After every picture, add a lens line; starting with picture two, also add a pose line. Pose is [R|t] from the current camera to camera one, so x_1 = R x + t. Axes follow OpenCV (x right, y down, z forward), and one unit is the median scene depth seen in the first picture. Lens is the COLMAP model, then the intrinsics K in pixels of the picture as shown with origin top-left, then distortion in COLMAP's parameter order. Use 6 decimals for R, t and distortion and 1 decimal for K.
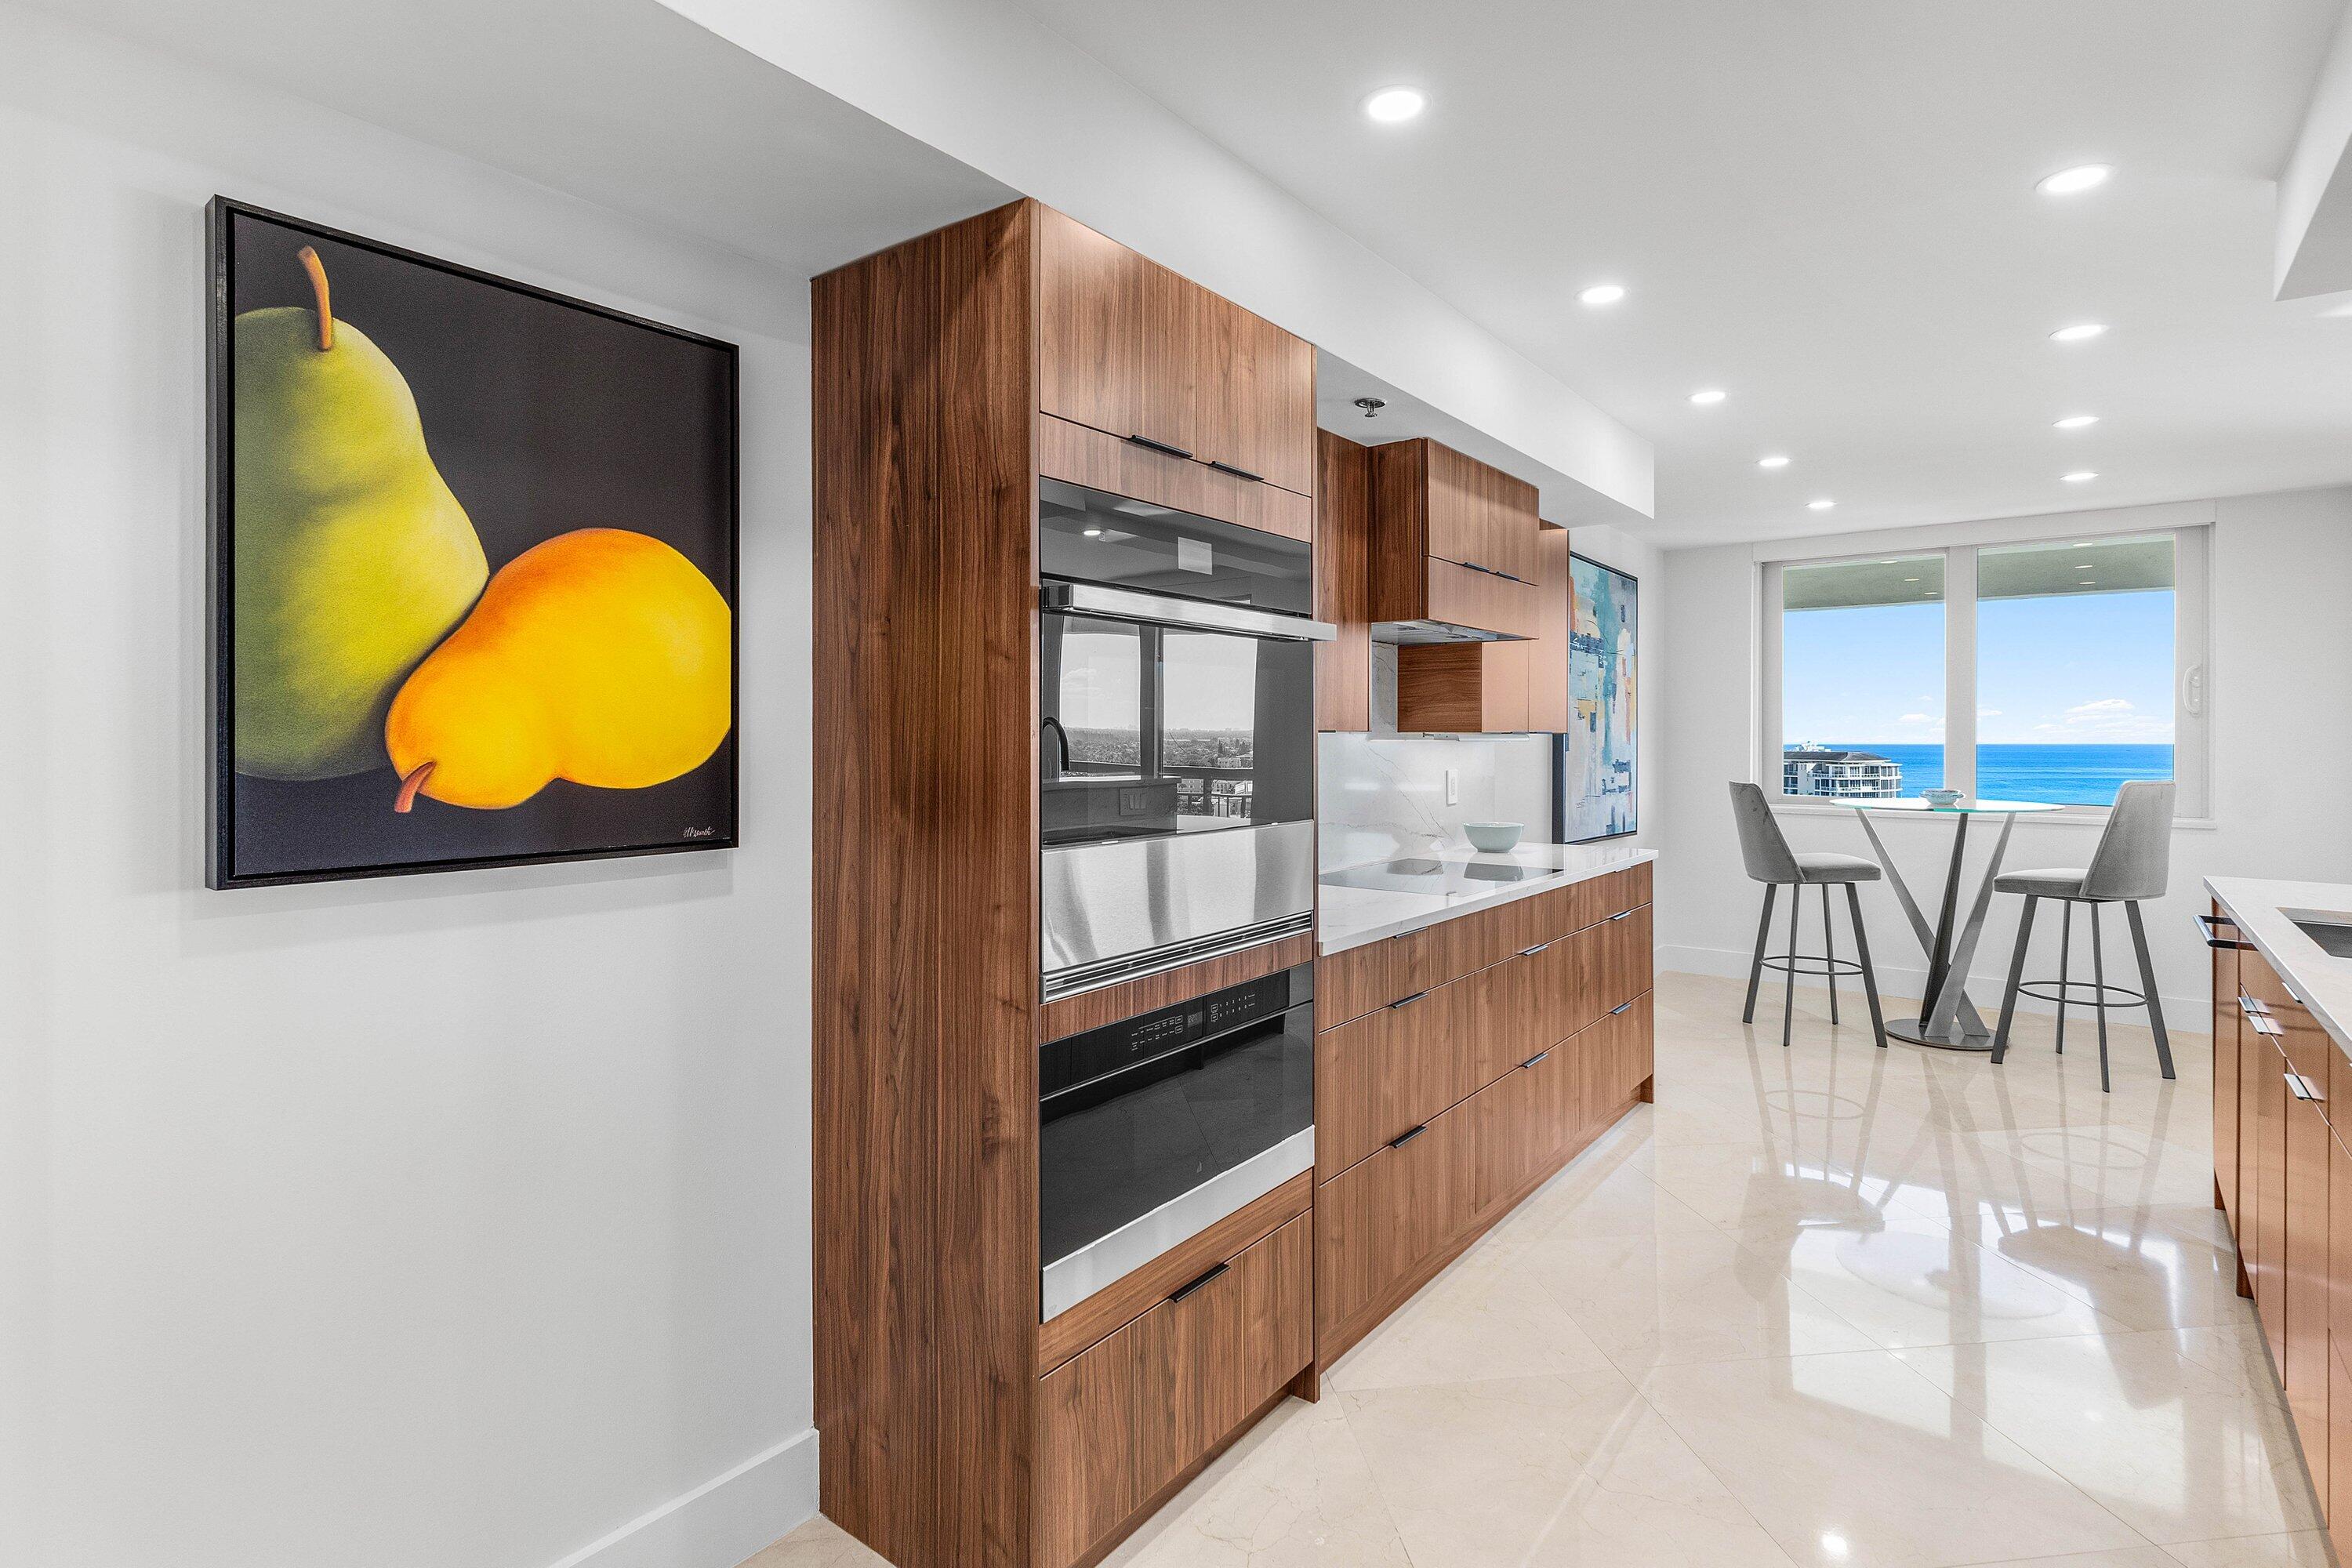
lens RADIAL K [[1149.1, 0, 1186.4], [0, 1149.1, 738.0], [0, 0, 1]] dist [0.001678, -0.000867]
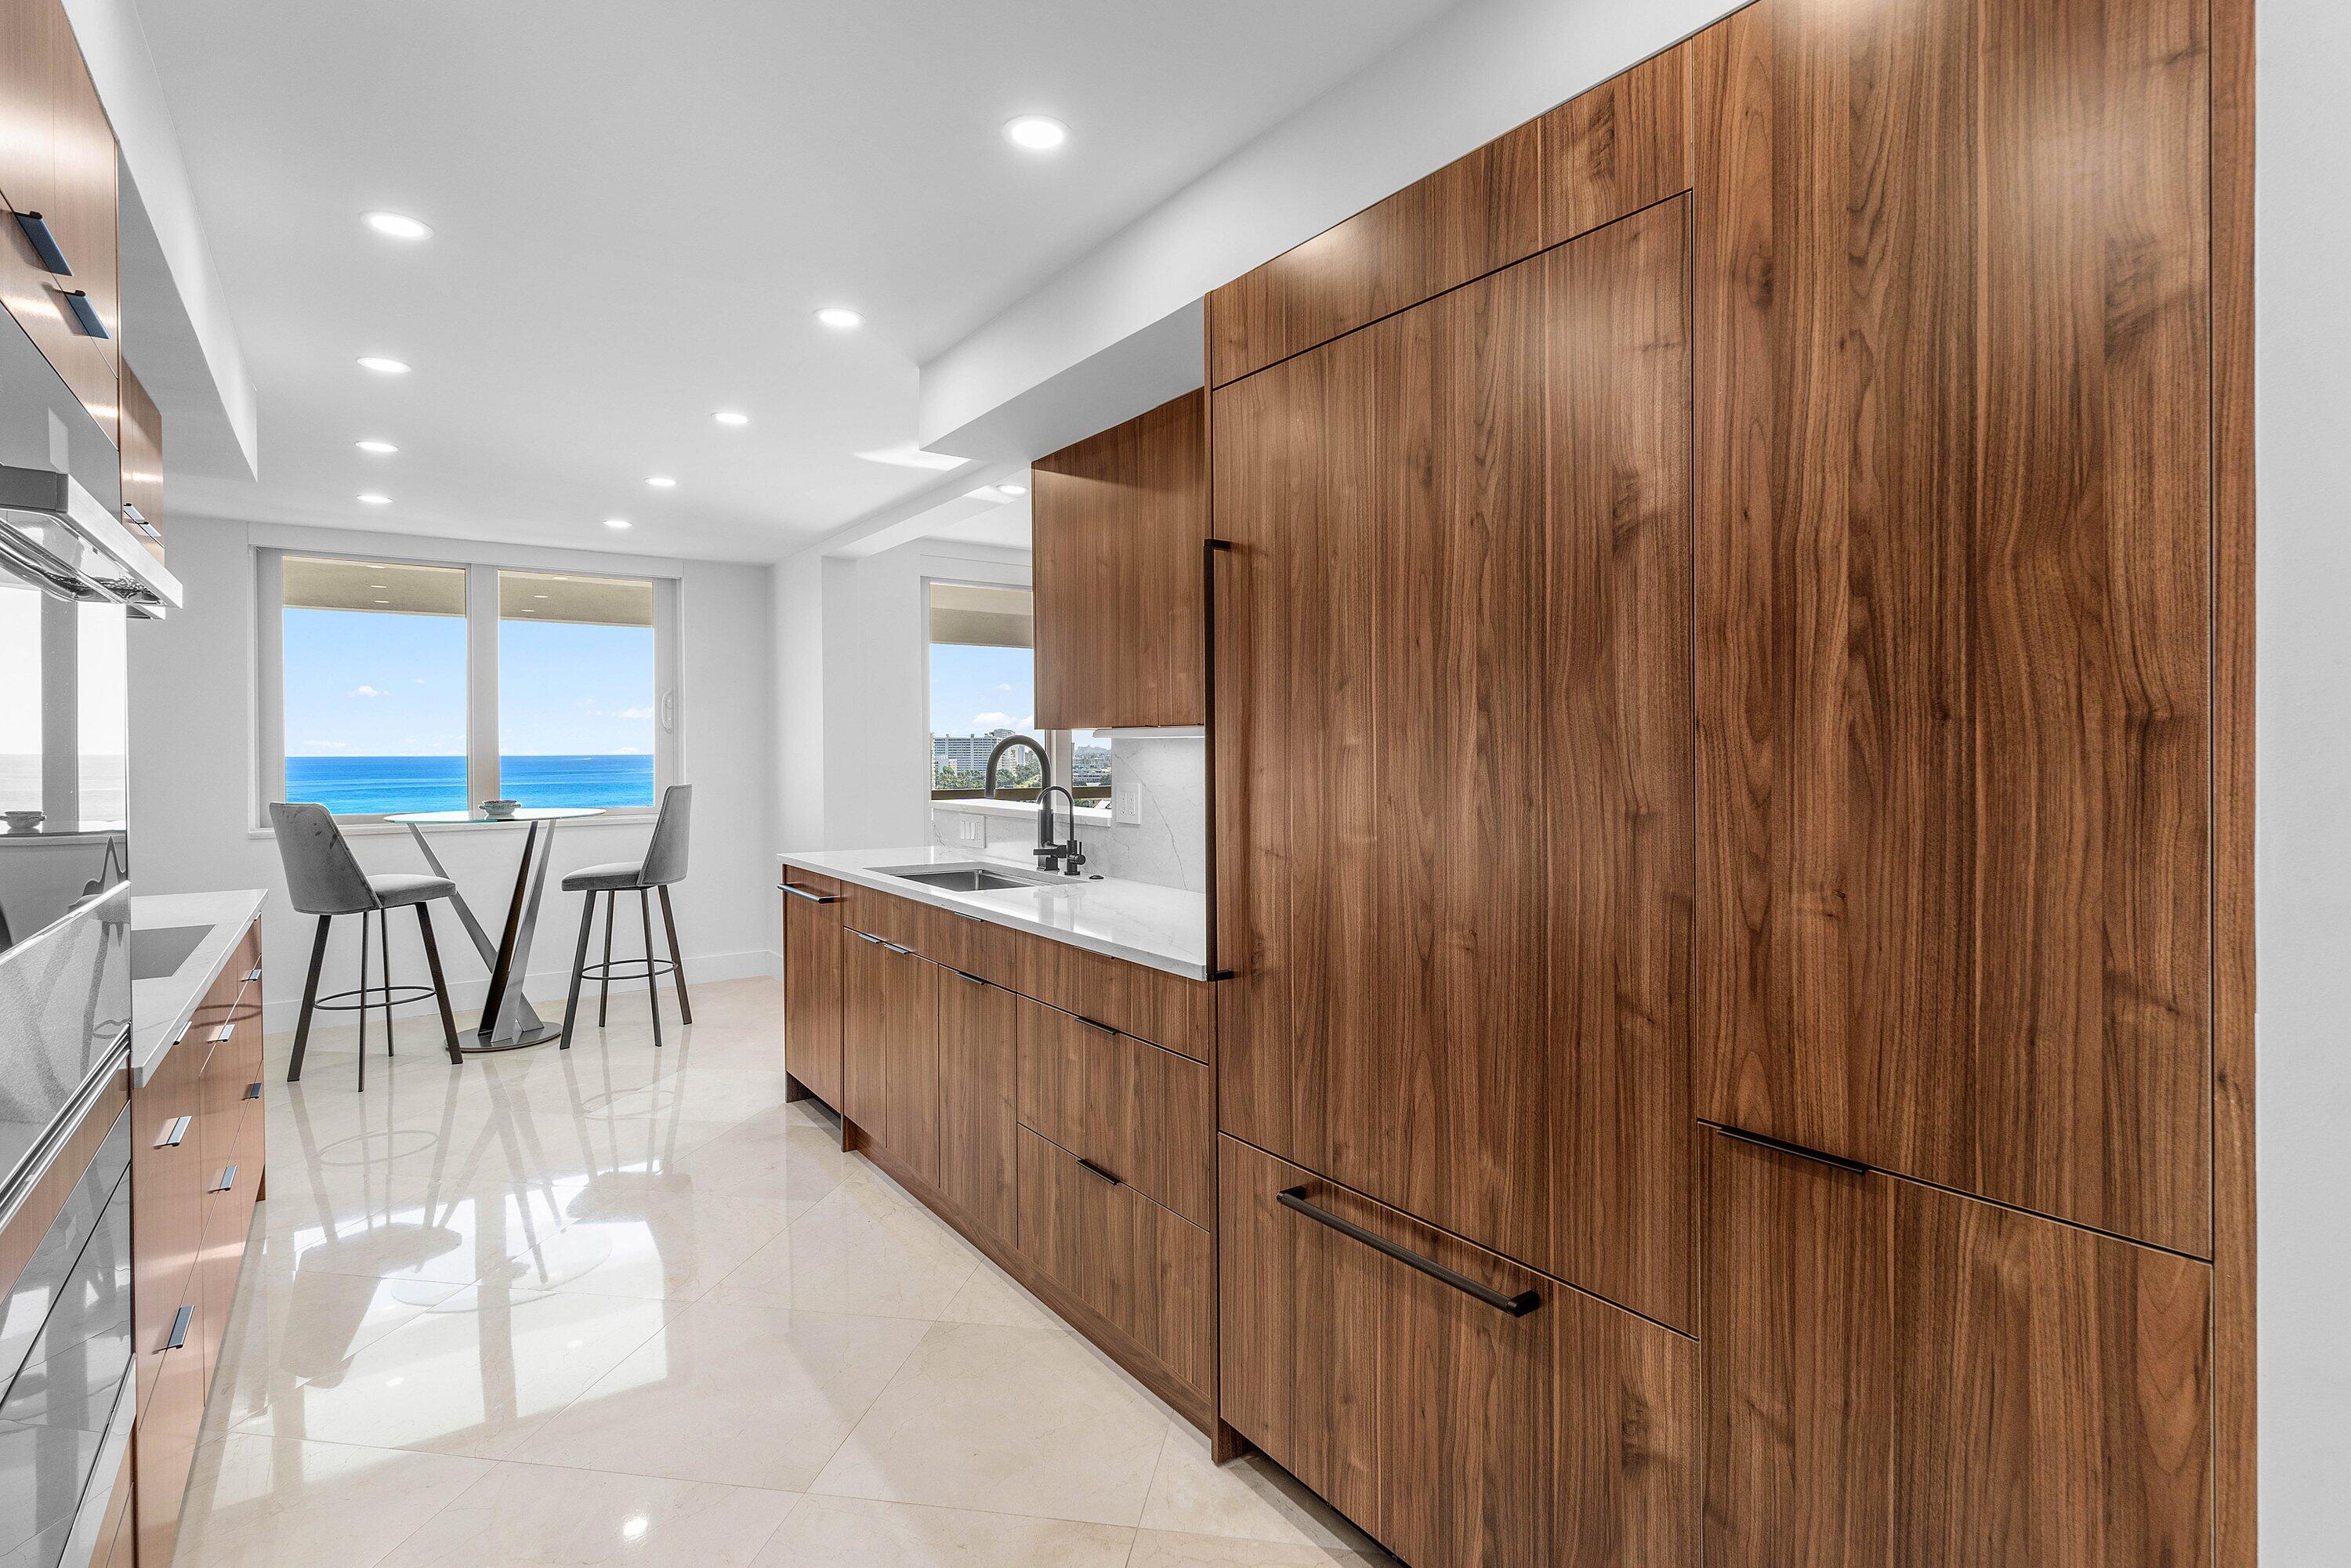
lens RADIAL K [[1148.5, 0, 1177.0], [0, 1148.5, 763.5], [0, 0, 1]] dist [0.001678, -0.000867]
pose [[0.282868, -0.014806, 0.959045, -0.263833], [0.004328, 0.999890, 0.014160, -0.000290], [-0.959149, 0.000145, 0.282901, 0.205611]]
